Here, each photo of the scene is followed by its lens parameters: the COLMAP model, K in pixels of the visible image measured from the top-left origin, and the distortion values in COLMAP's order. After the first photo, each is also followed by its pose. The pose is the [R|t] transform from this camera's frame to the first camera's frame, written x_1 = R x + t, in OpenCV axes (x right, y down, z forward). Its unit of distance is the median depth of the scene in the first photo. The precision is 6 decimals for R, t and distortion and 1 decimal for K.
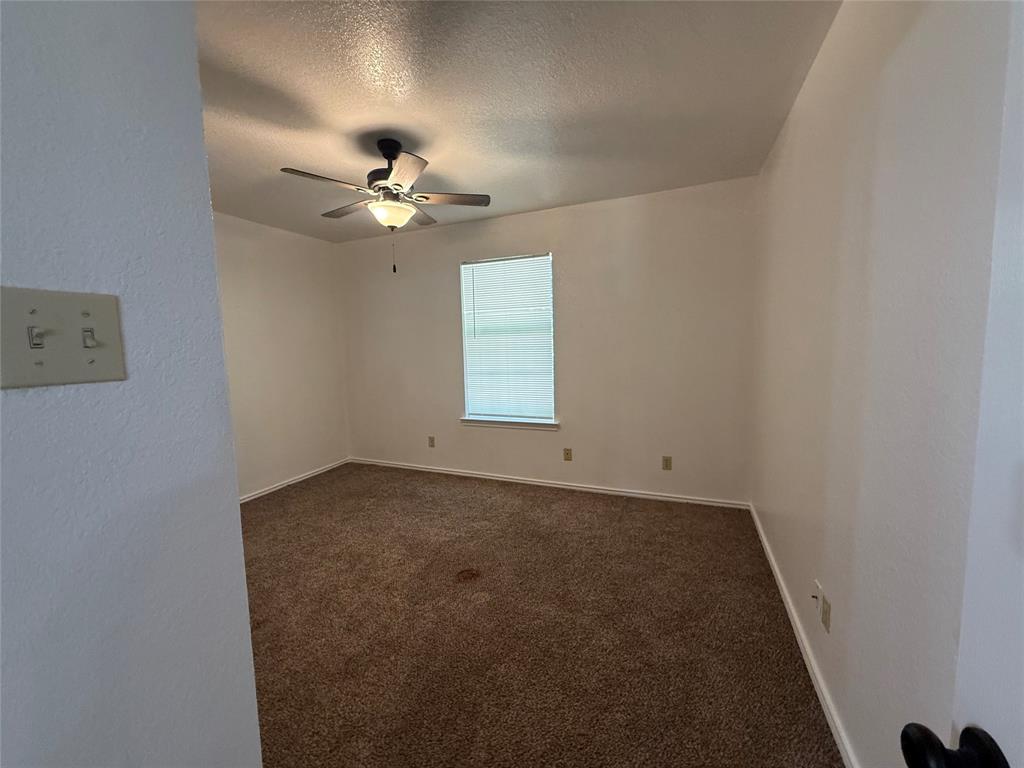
lens RADIAL K [[409.8, 0, 512.0], [0, 409.8, 384.0], [0, 0, 1]] dist [-0.000045, 0.000078]
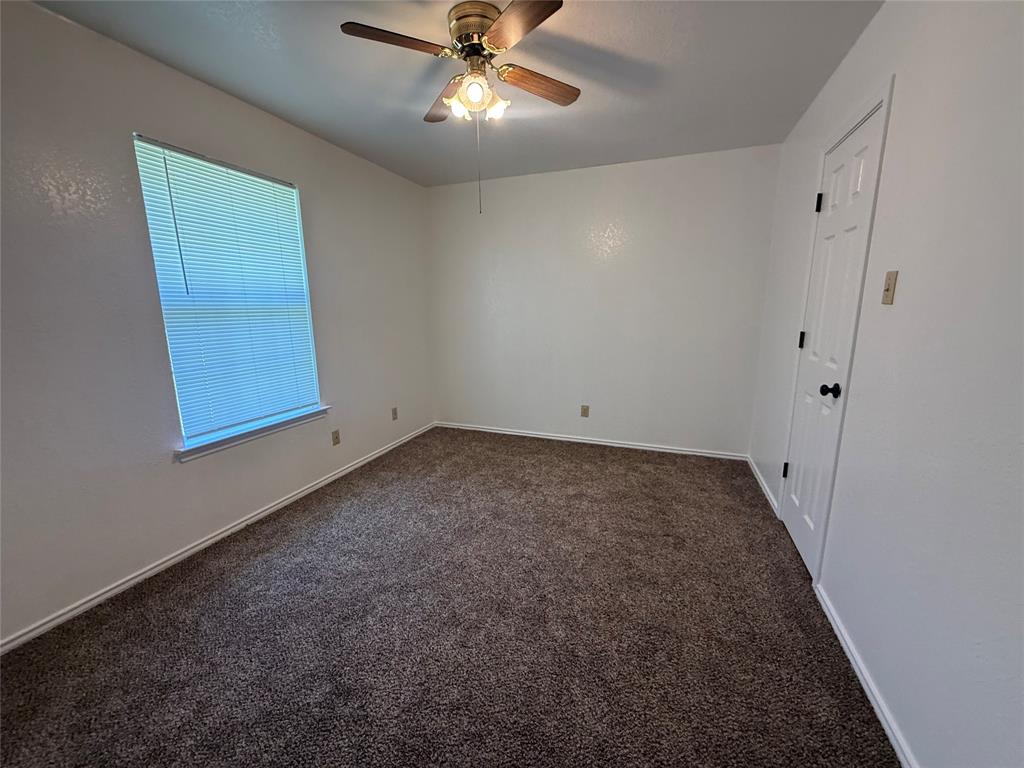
lens RADIAL K [[409.8, 0, 512.0], [0, 409.8, 384.0], [0, 0, 1]] dist [-0.000045, 0.000078]
pose [[-0.054740, -0.173046, 0.983391, -0.706090], [0.080233, 0.980921, 0.177078, -0.063348], [-0.995272, 0.088594, -0.039812, 0.648526]]
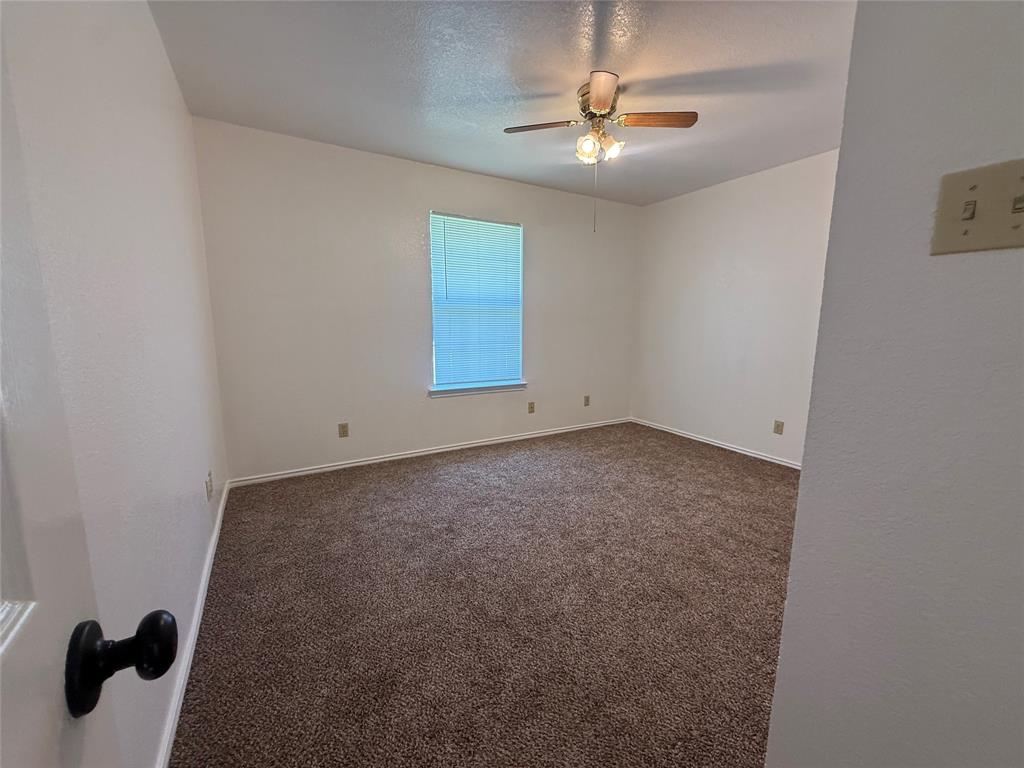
lens RADIAL K [[409.8, 0, 512.0], [0, 409.8, 384.0], [0, 0, 1]] dist [-0.000045, 0.000078]
pose [[0.584922, -0.104931, 0.804274, -0.803638], [0.041829, 0.994179, 0.099287, -0.011934], [-0.810011, -0.024433, 0.585906, 0.369577]]
